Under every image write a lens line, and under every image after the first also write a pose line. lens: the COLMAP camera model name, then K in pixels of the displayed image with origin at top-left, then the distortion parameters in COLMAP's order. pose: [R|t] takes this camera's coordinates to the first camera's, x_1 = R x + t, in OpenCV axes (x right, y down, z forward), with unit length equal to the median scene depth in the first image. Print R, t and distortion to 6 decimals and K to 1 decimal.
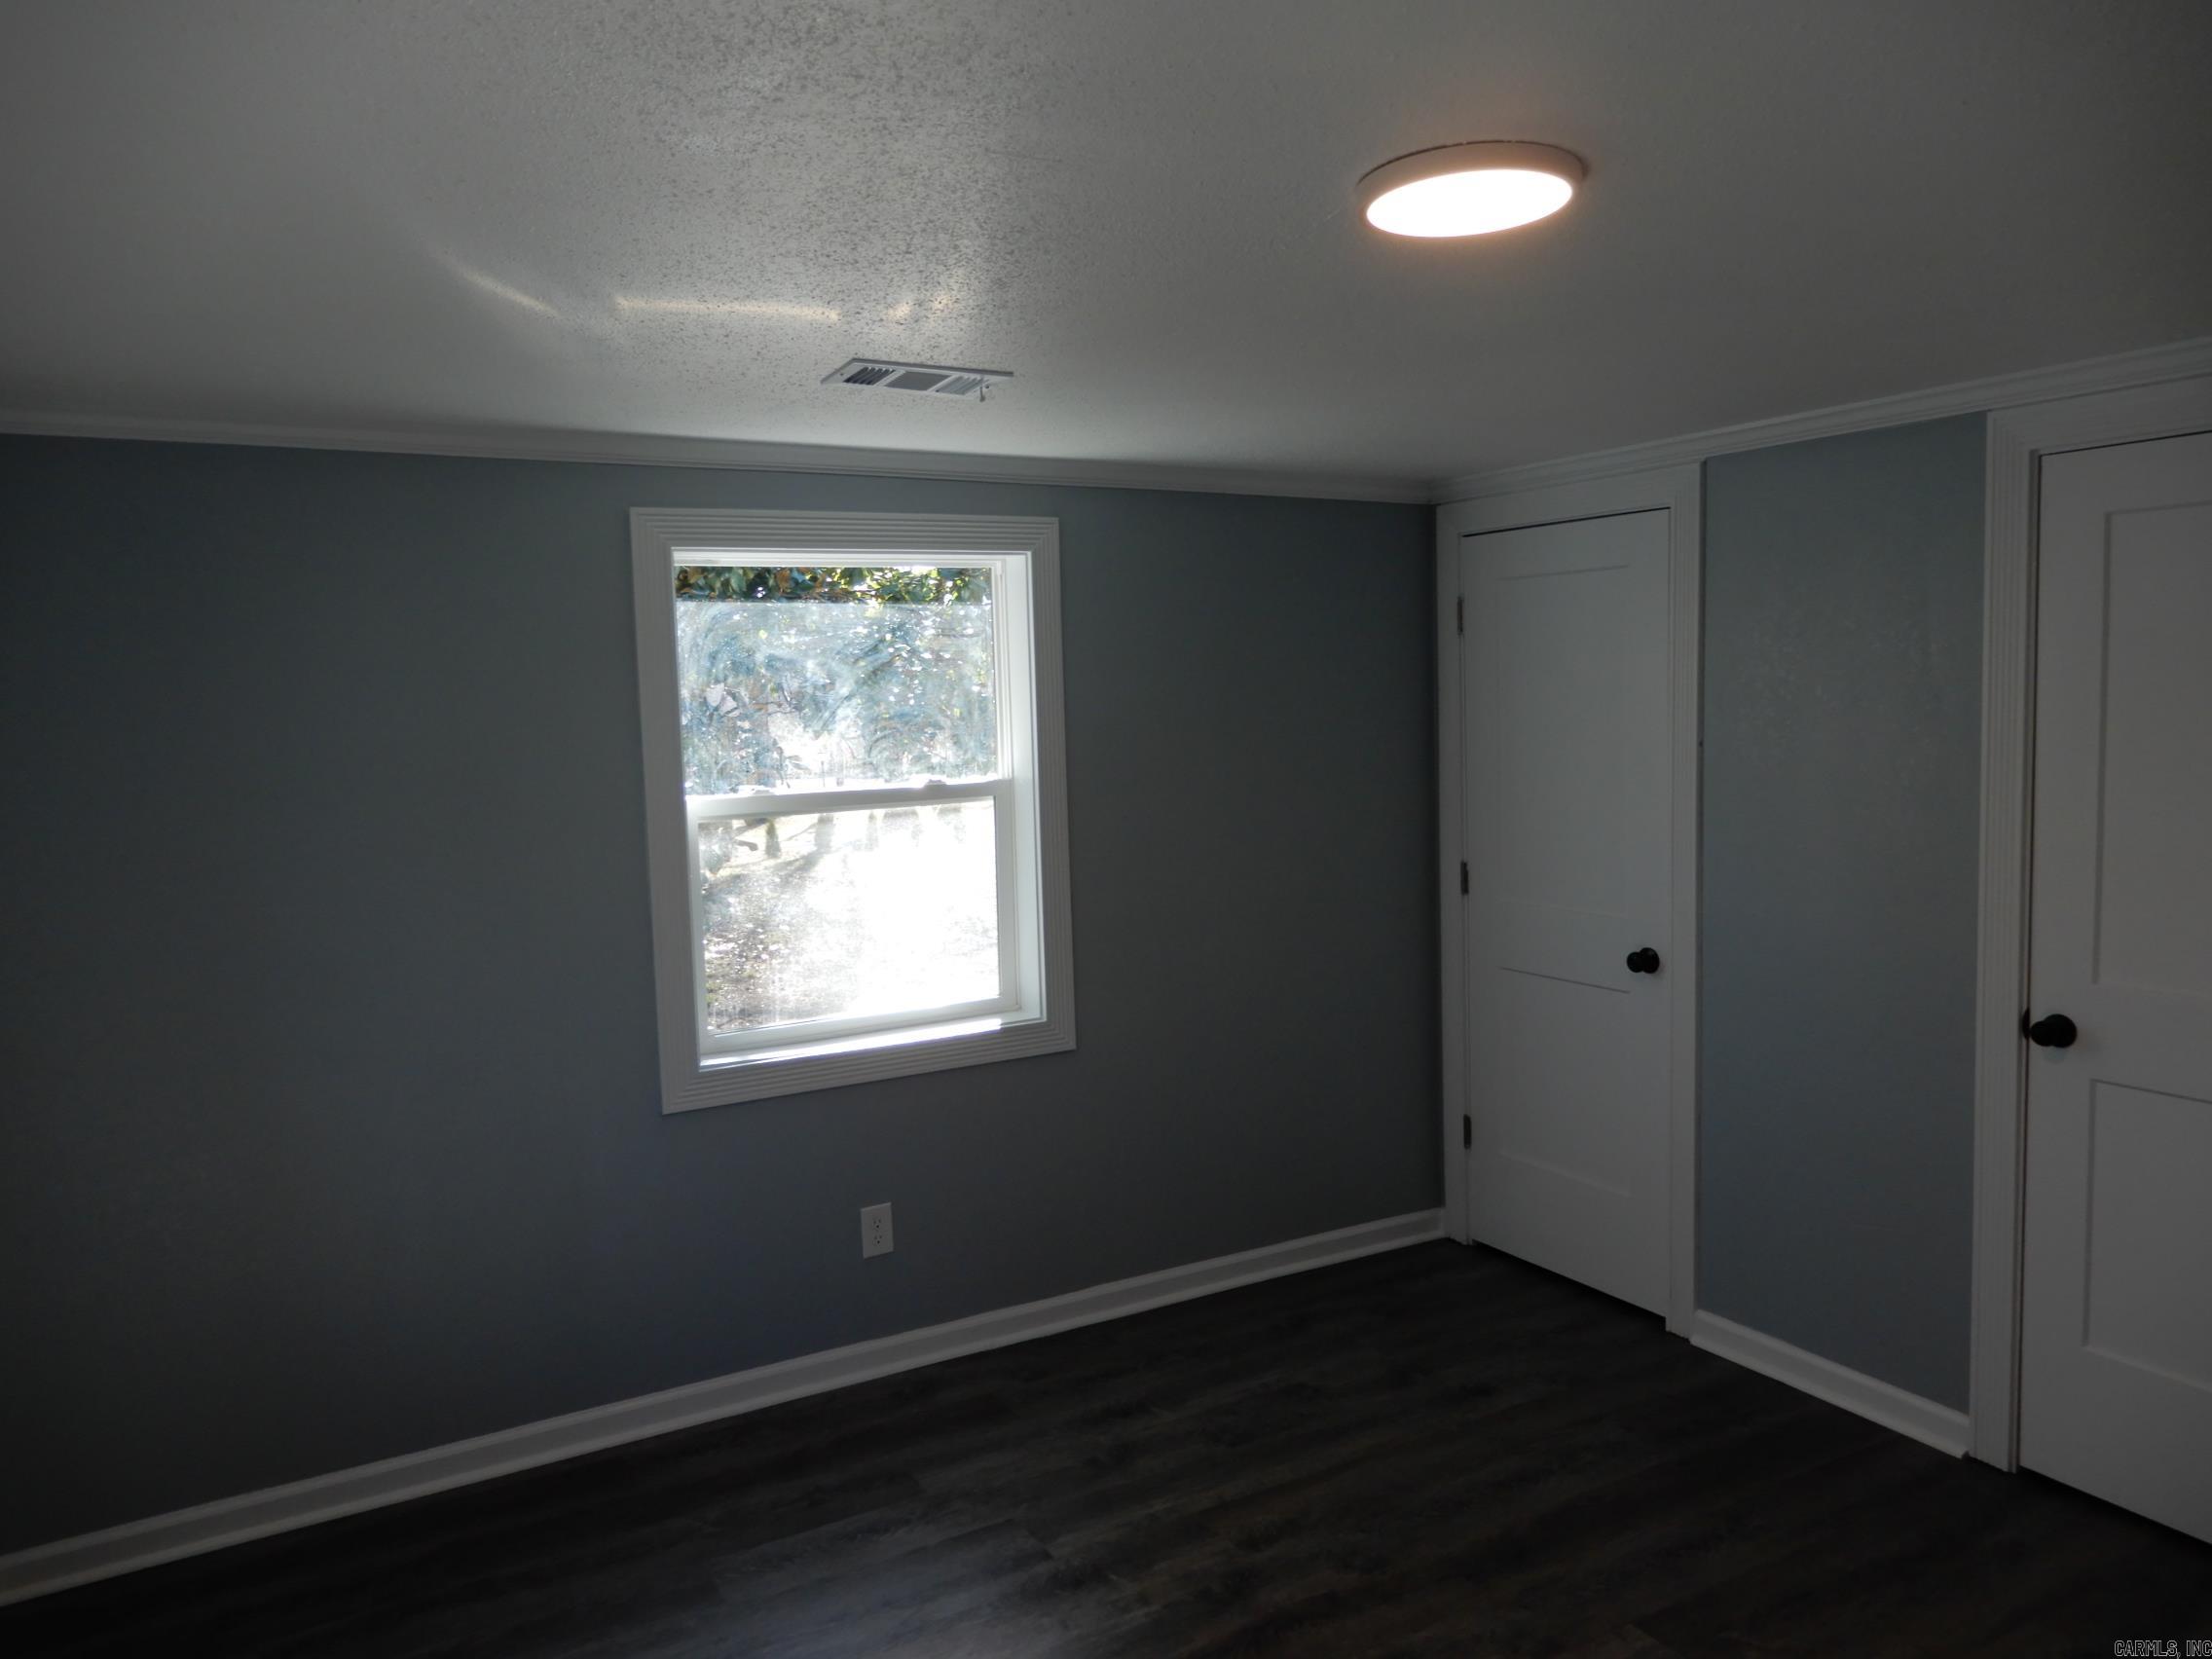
lens RADIAL K [[1567.0, 0, 1105.7], [0, 1567.0, 828.4], [0, 0, 1]] dist [0.009131, -0.008344]
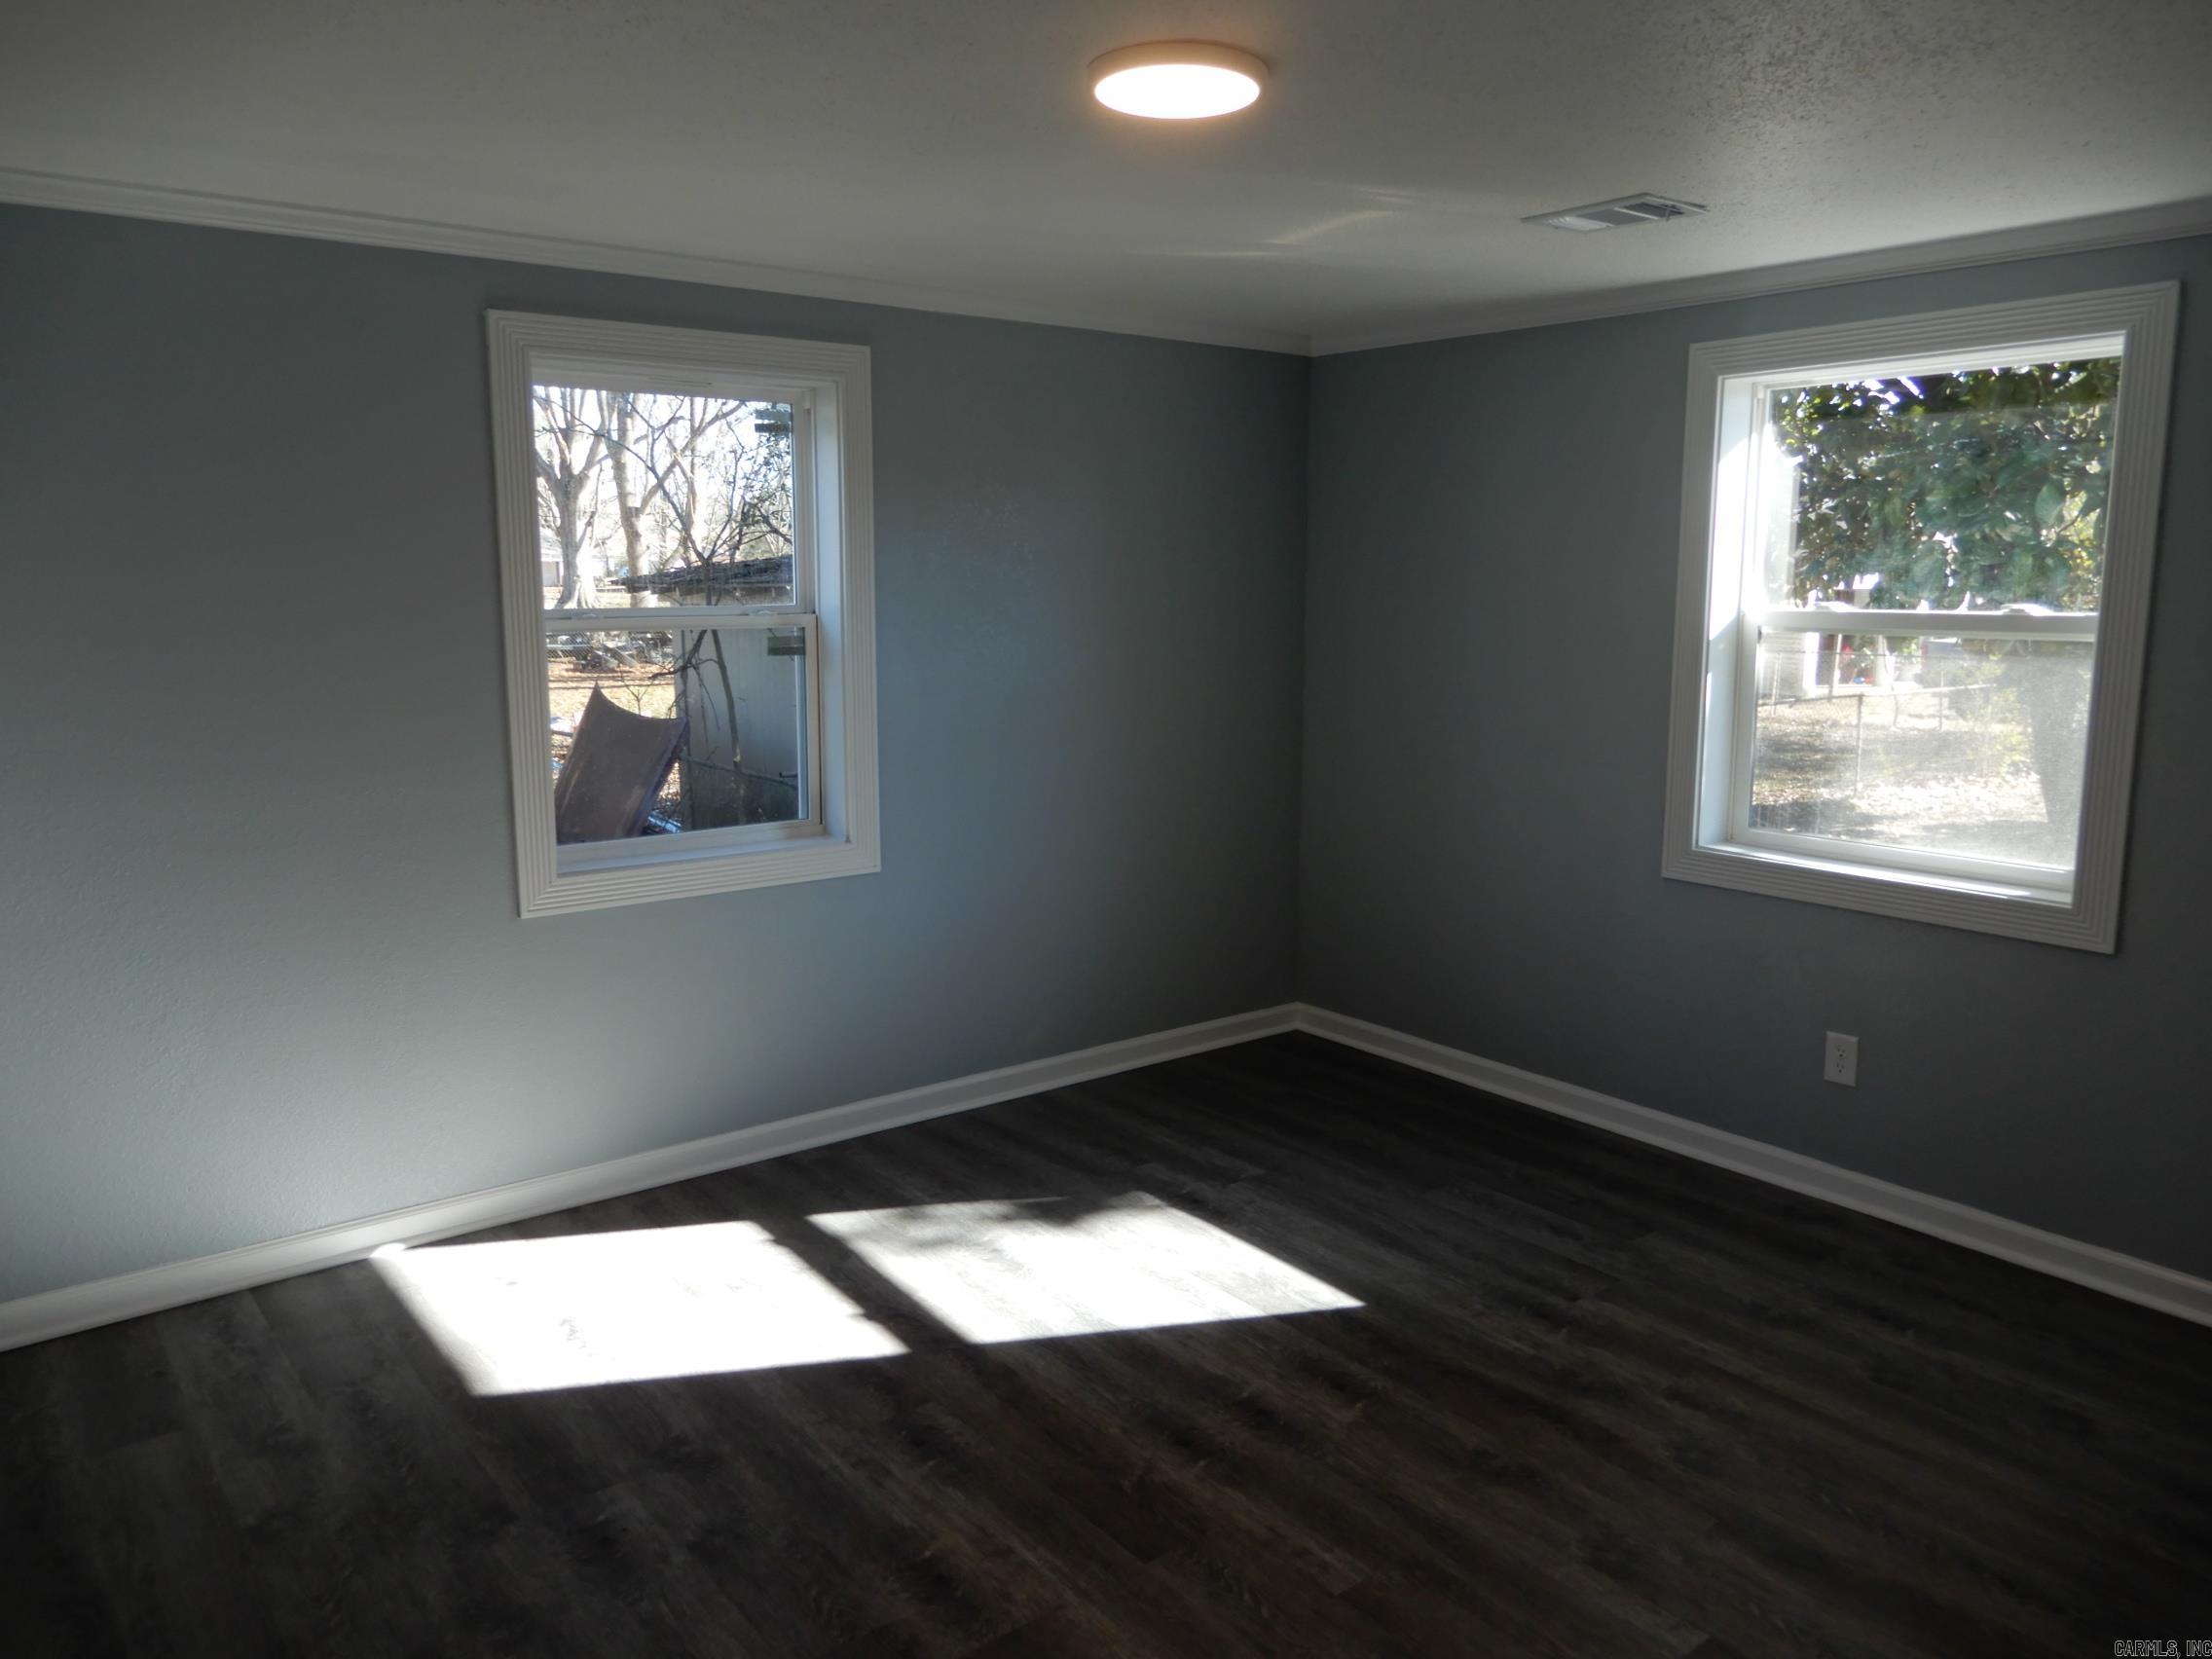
lens RADIAL K [[1567.0, 0, 1097.0], [0, 1567.0, 833.8], [0, 0, 1]] dist [0.009131, -0.008344]
pose [[0.141433, 0.200763, -0.969377, 0.842502], [-0.080567, 0.978306, 0.190857, -0.041389], [0.986664, 0.051106, 0.154540, 0.432209]]
